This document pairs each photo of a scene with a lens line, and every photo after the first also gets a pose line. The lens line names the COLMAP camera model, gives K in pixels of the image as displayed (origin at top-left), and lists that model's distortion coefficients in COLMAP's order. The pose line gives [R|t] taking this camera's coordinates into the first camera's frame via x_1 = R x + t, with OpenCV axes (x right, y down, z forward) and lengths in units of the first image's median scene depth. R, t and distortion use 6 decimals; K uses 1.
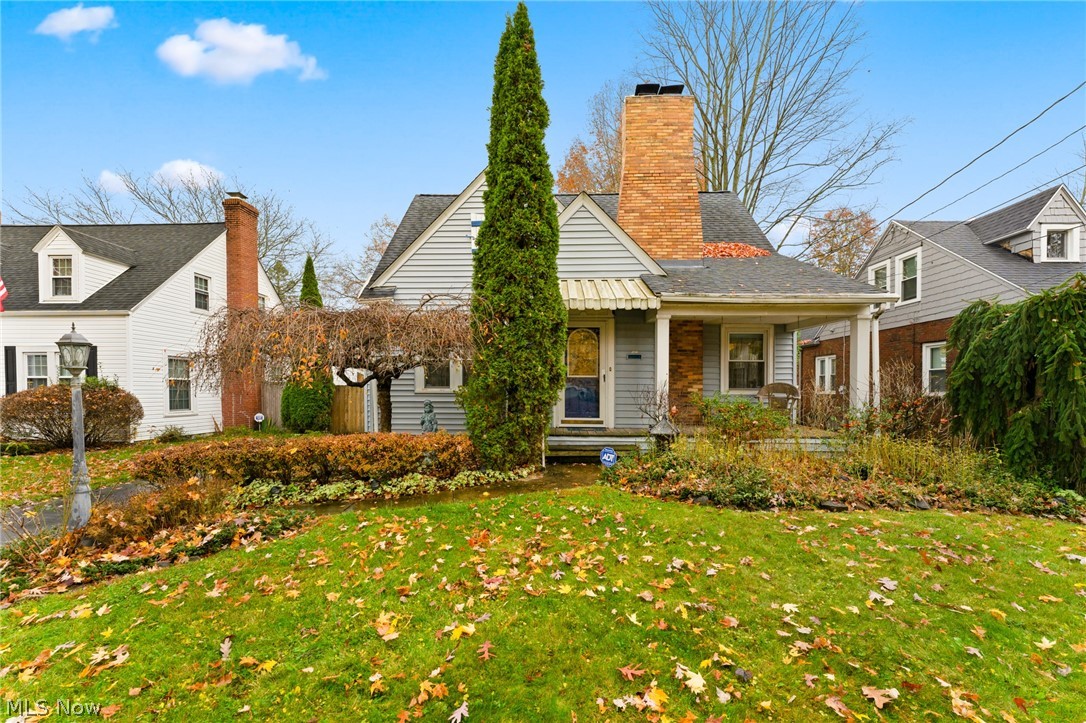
lens RADIAL K [[434.1, 0, 537.6], [0, 434.1, 383.6], [0, 0, 1]] dist [-0.002567, -0.000014]
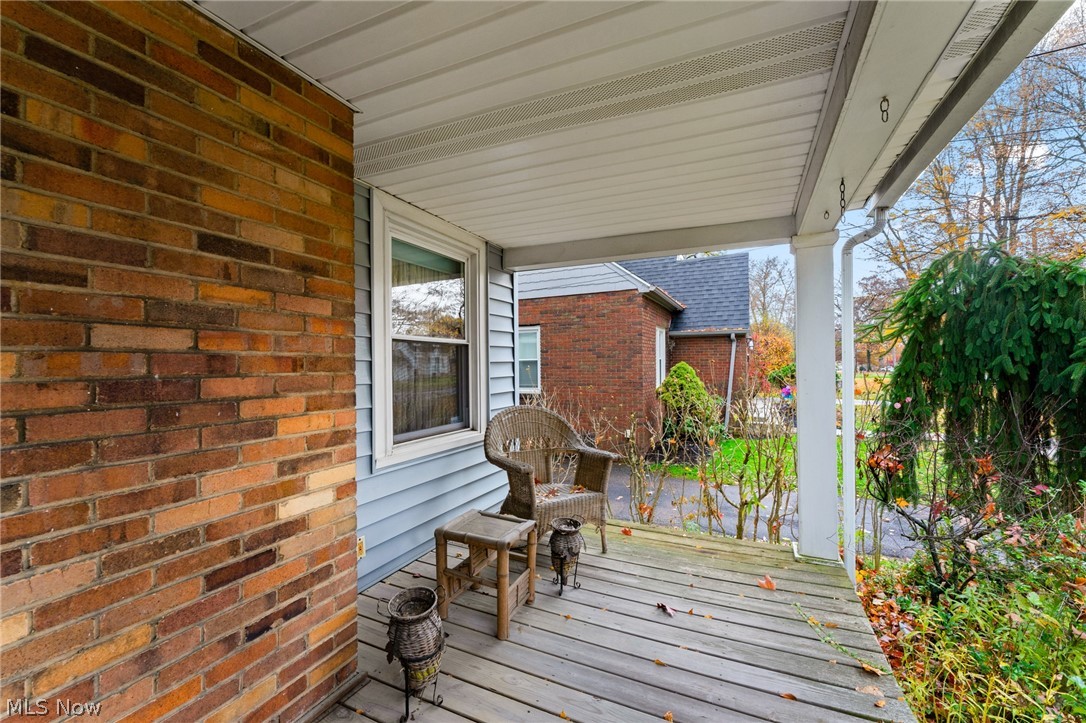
lens RADIAL K [[434.1, 0, 545.3], [0, 434.1, 361.0], [0, 0, 1]] dist [-0.002567, -0.000014]
pose [[0.385661, -0.002497, 0.922637, 0.230893], [0.011985, 0.999926, -0.002303, -0.035896], [-0.922563, 0.011946, 0.385662, 0.816157]]
